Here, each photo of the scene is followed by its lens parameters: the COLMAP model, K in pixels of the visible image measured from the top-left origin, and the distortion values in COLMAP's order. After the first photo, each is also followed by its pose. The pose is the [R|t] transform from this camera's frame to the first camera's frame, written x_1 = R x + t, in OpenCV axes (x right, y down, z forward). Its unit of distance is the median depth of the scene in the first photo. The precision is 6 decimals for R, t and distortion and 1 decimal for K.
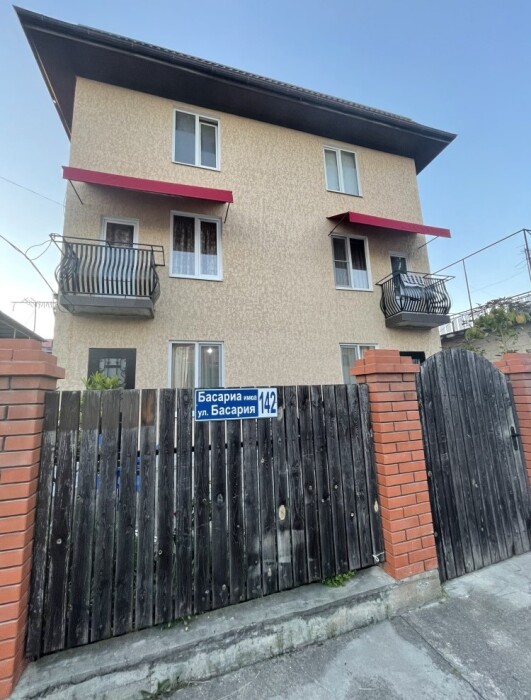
lens RADIAL K [[290.9, 0, 265.0], [0, 290.9, 349.8], [0, 0, 1]] dist [-0.004051, -0.000004]
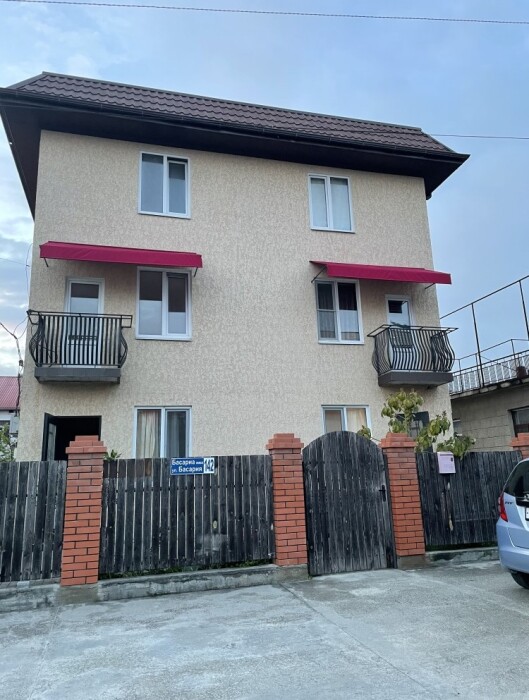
lens RADIAL K [[538.9, 0, 267.1], [0, 538.9, 343.0], [0, 0, 1]] dist [0.091497, -0.122143]
pose [[0.999837, -0.001595, -0.018000, 0.142612], [0.000275, 0.997325, -0.073100, -0.111314], [0.018068, 0.073083, 0.997162, -0.805619]]
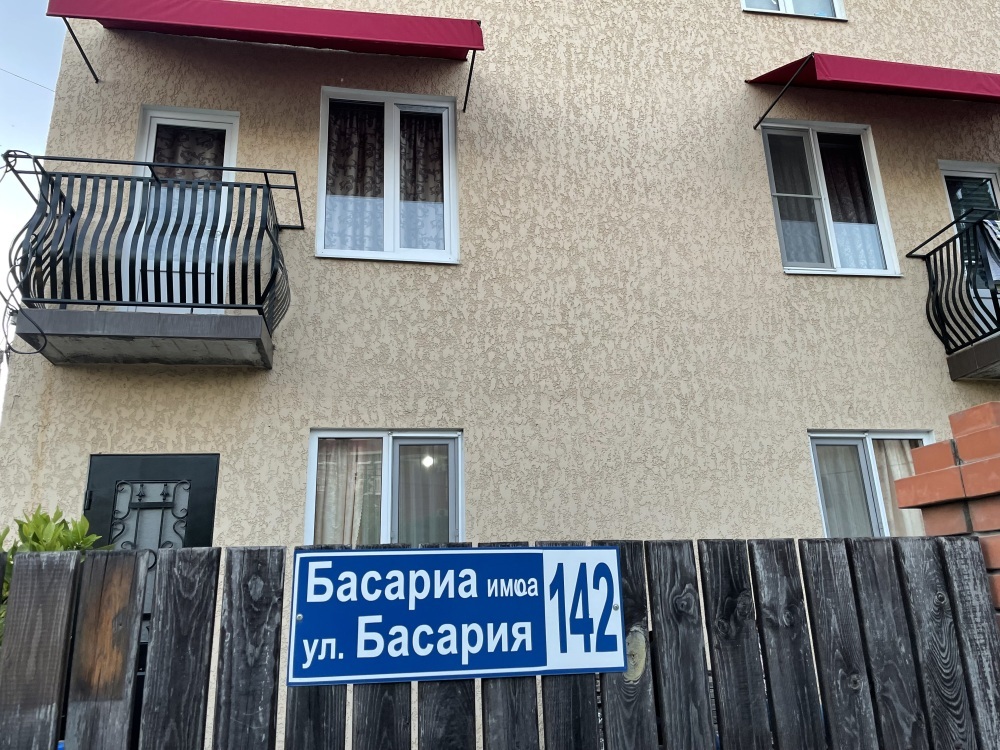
lens RADIAL K [[759.6, 0, 496.2], [0, 759.6, 366.8], [0, 0, 1]] dist [0.077634, -0.092437]
pose [[0.992893, -0.030742, -0.114967, 0.005533], [0.015249, 0.990961, -0.133284, 0.019772], [0.118025, 0.130584, 0.984387, 0.098782]]
